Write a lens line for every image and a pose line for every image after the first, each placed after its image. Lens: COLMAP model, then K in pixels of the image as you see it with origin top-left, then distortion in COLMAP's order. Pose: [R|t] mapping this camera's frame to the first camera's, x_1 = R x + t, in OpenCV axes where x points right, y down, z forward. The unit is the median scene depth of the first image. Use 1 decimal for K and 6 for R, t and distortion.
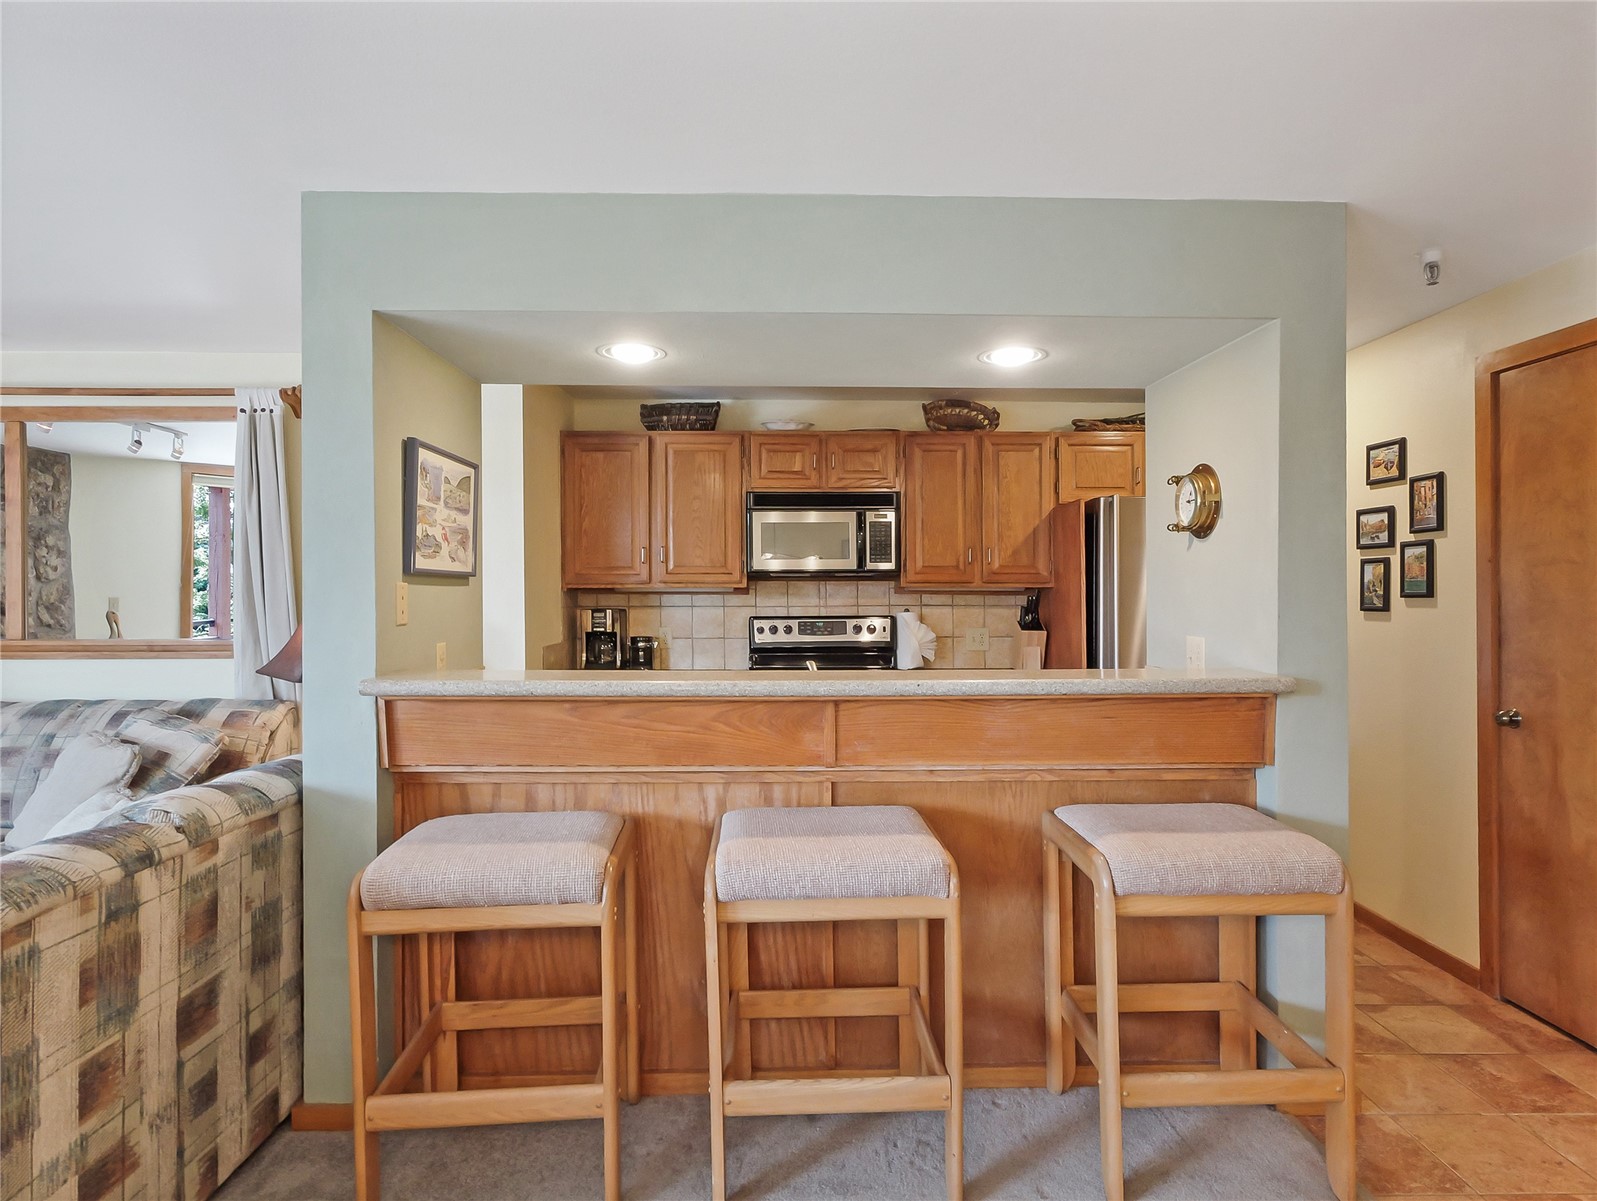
lens RADIAL K [[870.4, 0, 803.1], [0, 870.4, 600.6], [0, 0, 1]] dist [-0.000518, 0.000451]
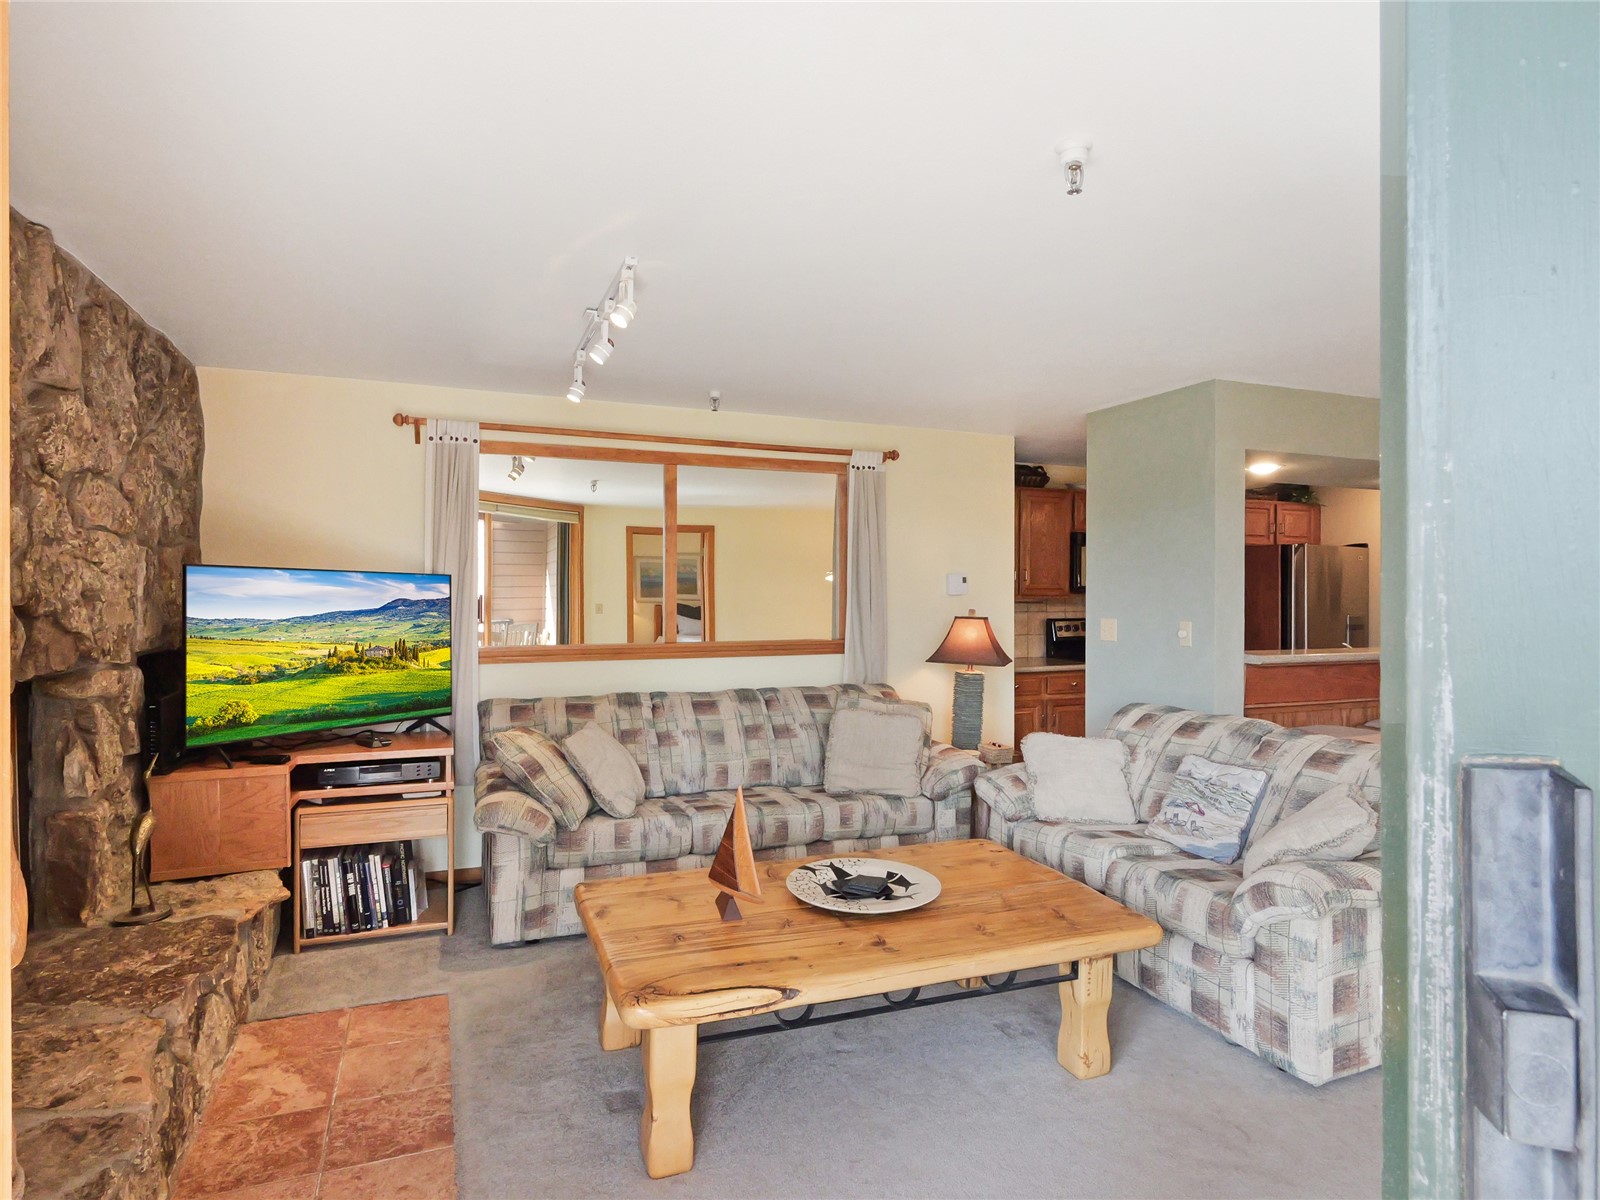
lens RADIAL K [[872.1, 0, 830.3], [0, 872.1, 592.9], [0, 0, 1]] dist [-0.000518, 0.000451]
pose [[0.928554, 0.003607, 0.371181, -1.051417], [-0.000111, 0.999955, -0.009440, -0.011915], [-0.371198, 0.008724, 0.928513, -0.185035]]
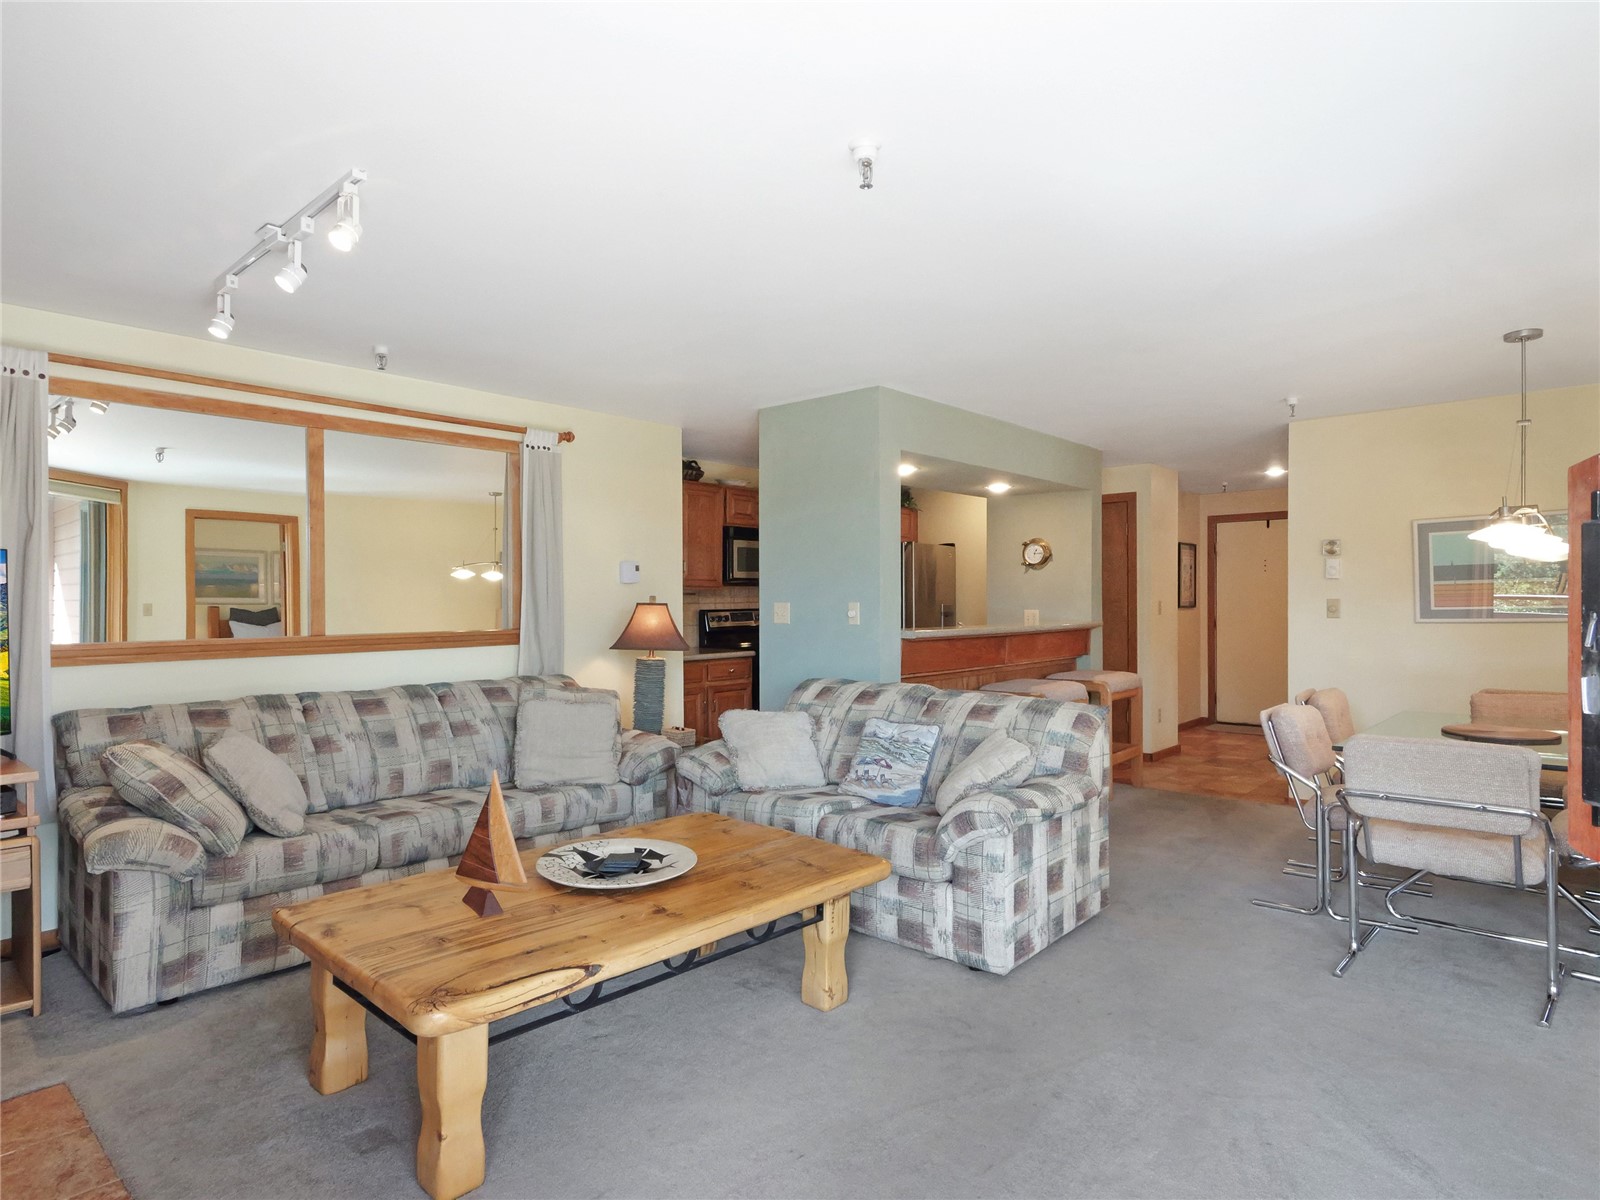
lens RADIAL K [[872.1, 0, 816.4], [0, 872.1, 603.7], [0, 0, 1]] dist [-0.000518, 0.000451]
pose [[0.684530, -0.009861, 0.728918, -1.141241], [0.013277, 0.999911, 0.001058, 0.010126], [-0.728863, 0.008954, 0.684601, -0.135525]]
